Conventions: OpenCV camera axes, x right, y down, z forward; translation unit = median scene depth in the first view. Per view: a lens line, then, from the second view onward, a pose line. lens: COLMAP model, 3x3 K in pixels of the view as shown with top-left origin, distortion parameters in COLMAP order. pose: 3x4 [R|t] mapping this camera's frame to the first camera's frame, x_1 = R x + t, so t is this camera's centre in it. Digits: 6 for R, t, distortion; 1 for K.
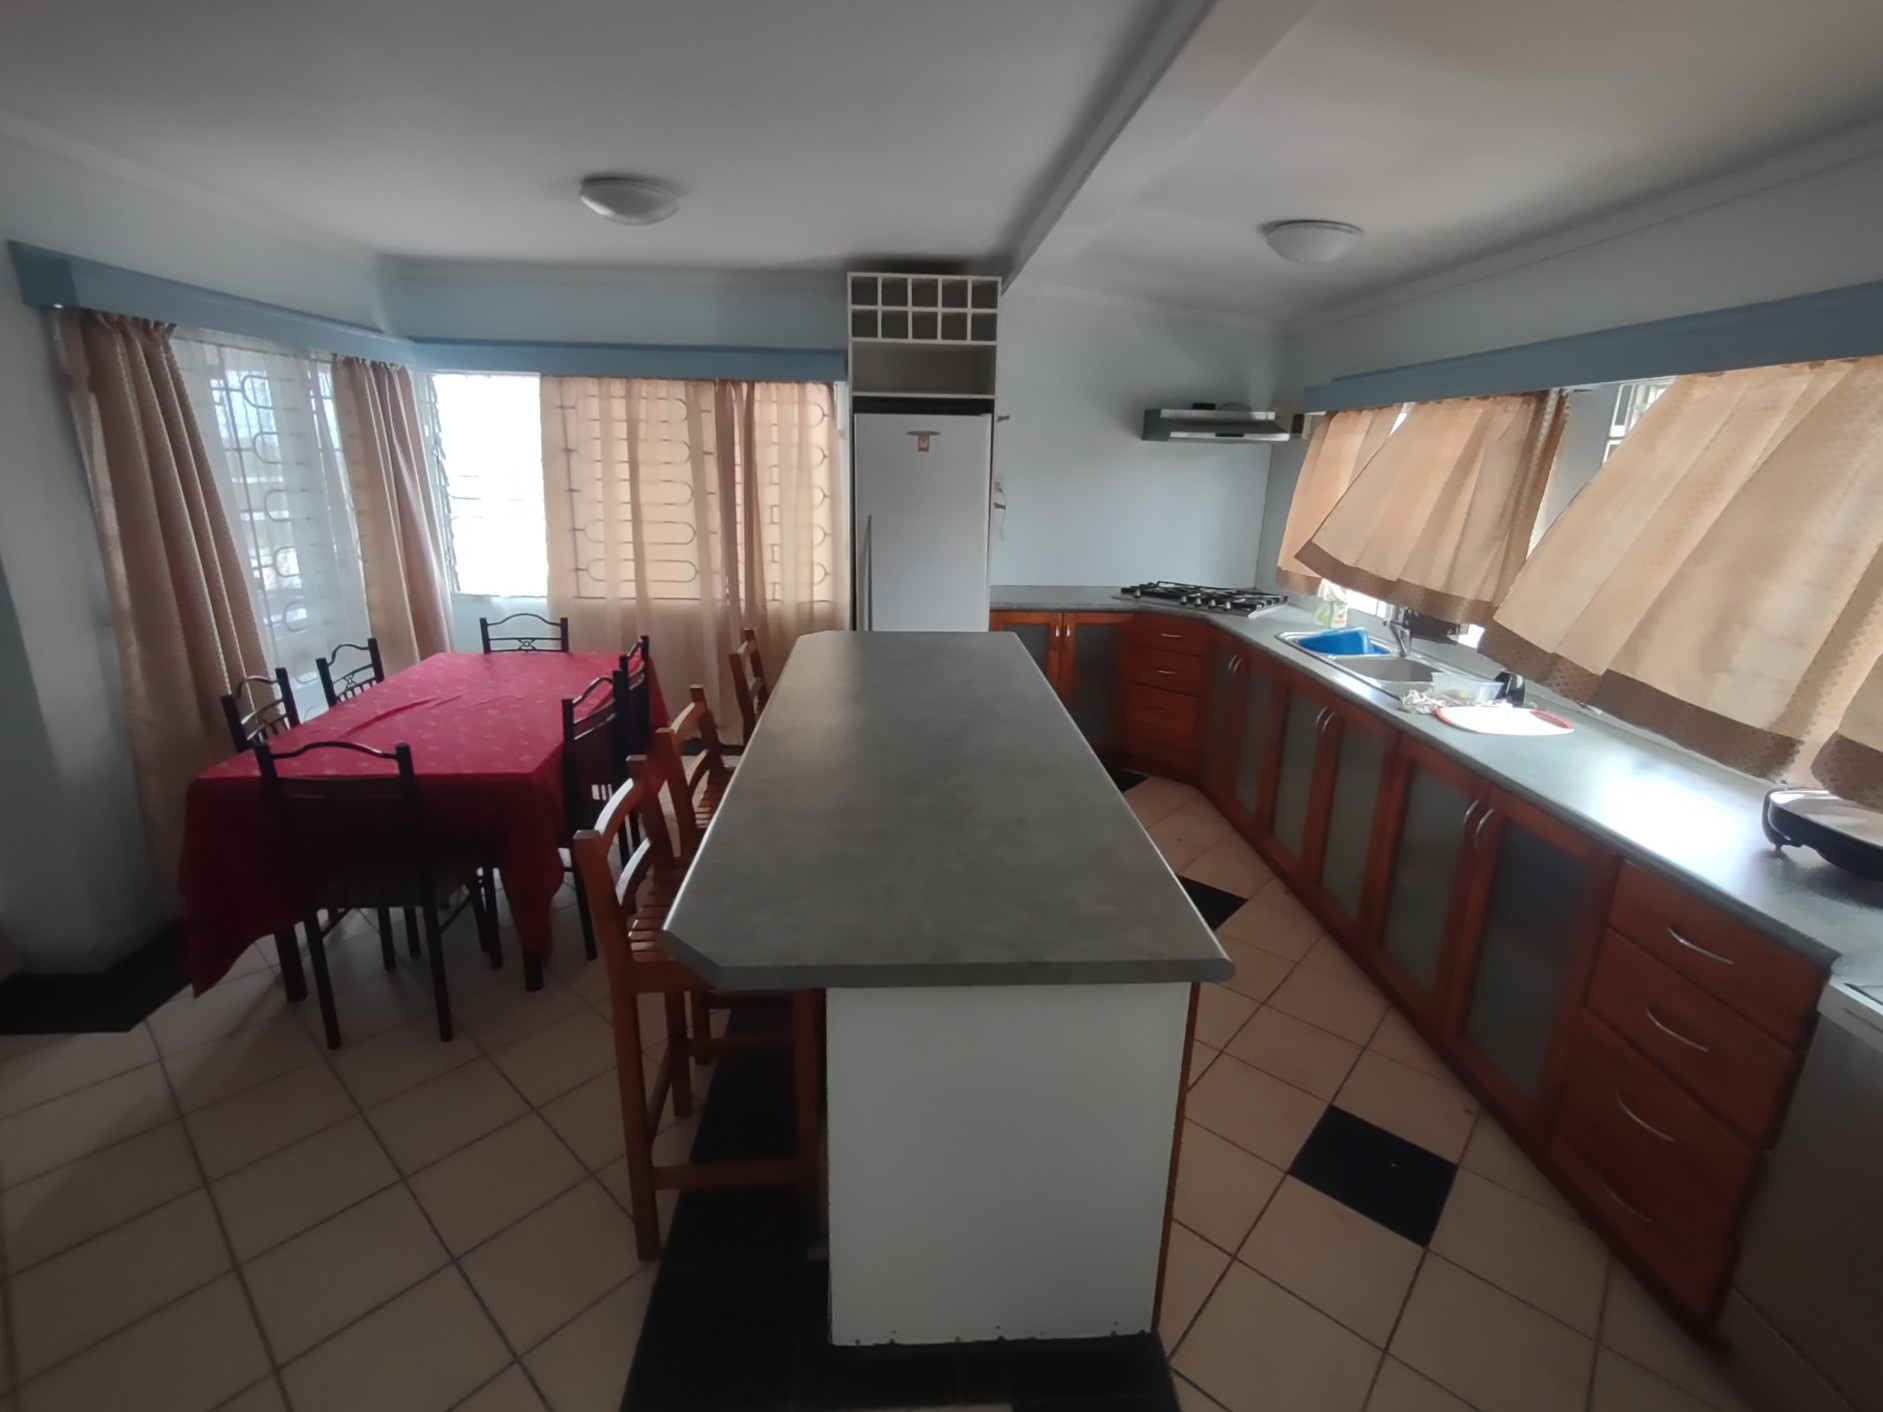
lens RADIAL K [[879.0, 0, 951.2], [0, 879.0, 693.2], [0, 0, 1]] dist [0.000471, 0.001214]
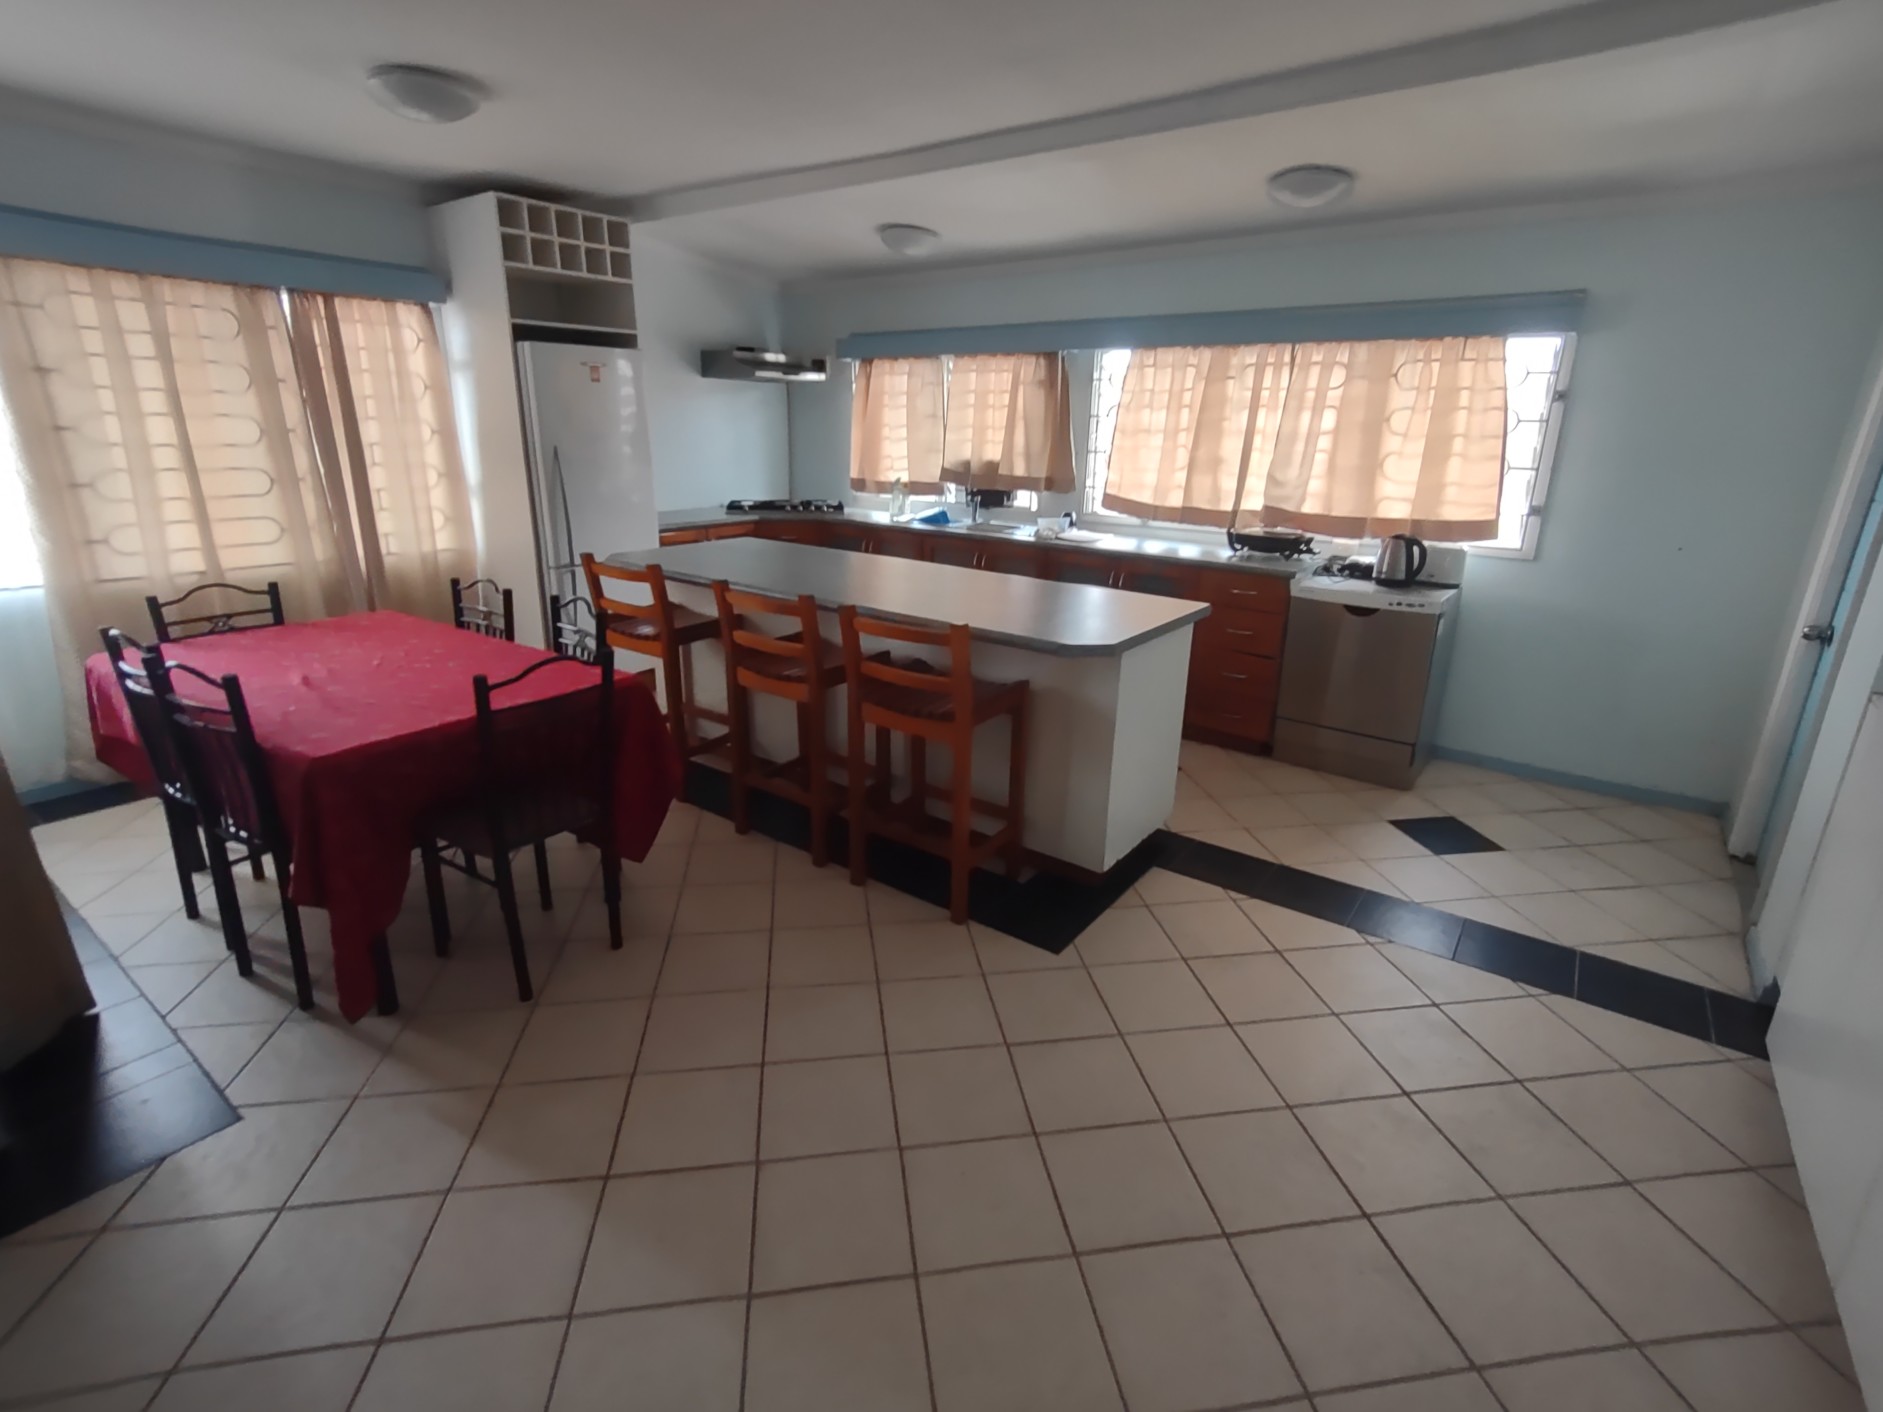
lens RADIAL K [[893.7, 0, 947.3], [0, 893.7, 708.0], [0, 0, 1]] dist [-0.009138, 0.009842]
pose [[0.643325, -0.243971, 0.725680, -0.636529], [0.199378, 0.968548, 0.148872, 0.025709], [-0.739176, 0.048912, 0.671734, -0.001031]]
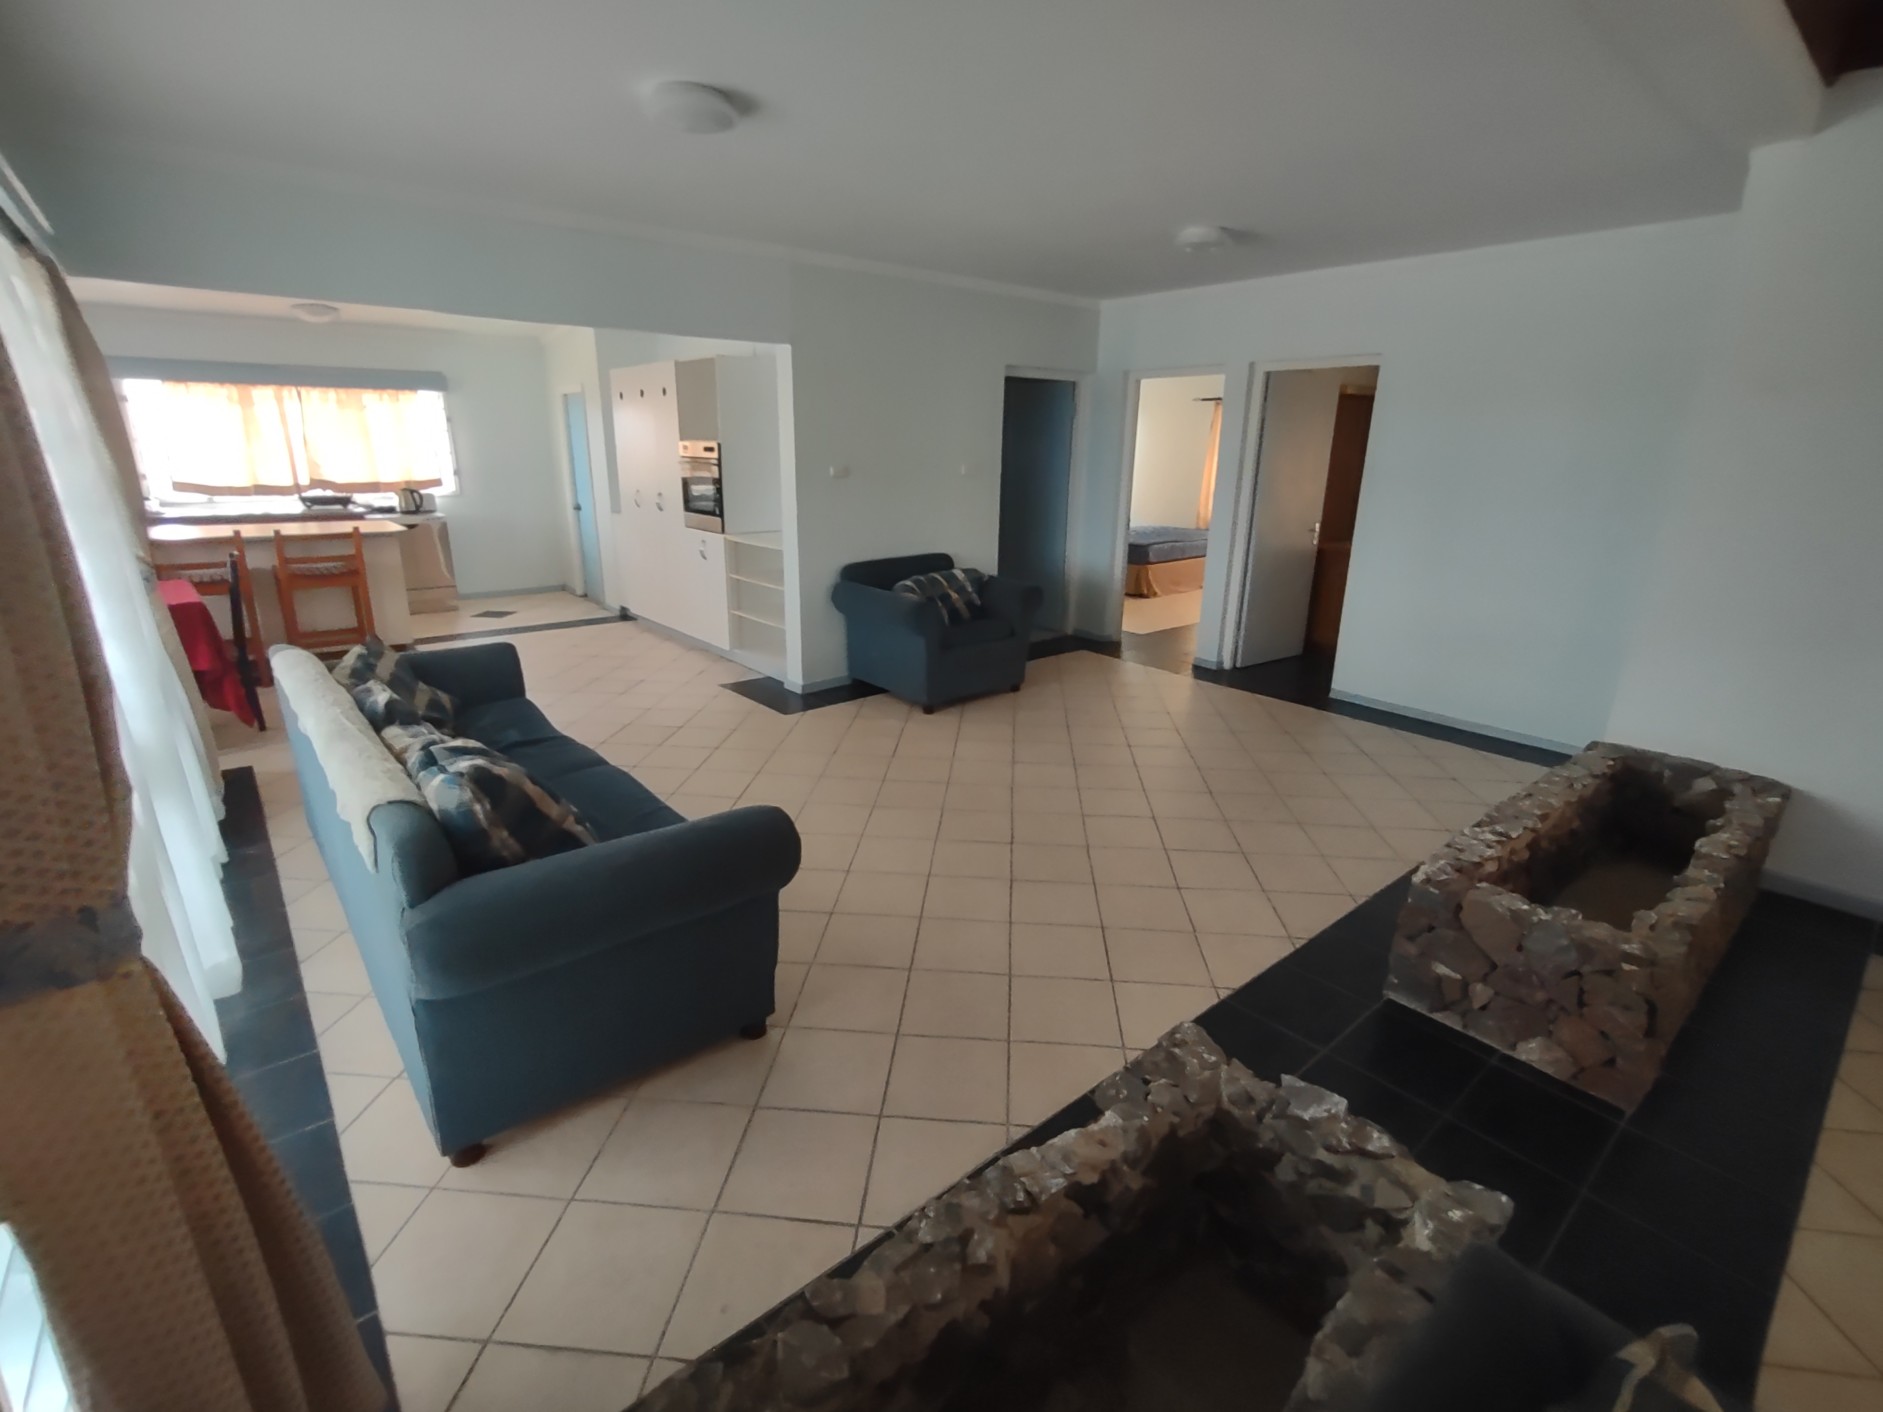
lens RADIAL K [[879.0, 0, 951.2], [0, 879.0, 693.2], [0, 0, 1]] dist [0.000471, 0.001214]
pose [[-0.592158, -0.255150, 0.764361, -1.830099], [0.184520, 0.880412, 0.436838, -0.136286], [-0.784412, 0.399717, -0.474262, 0.429123]]
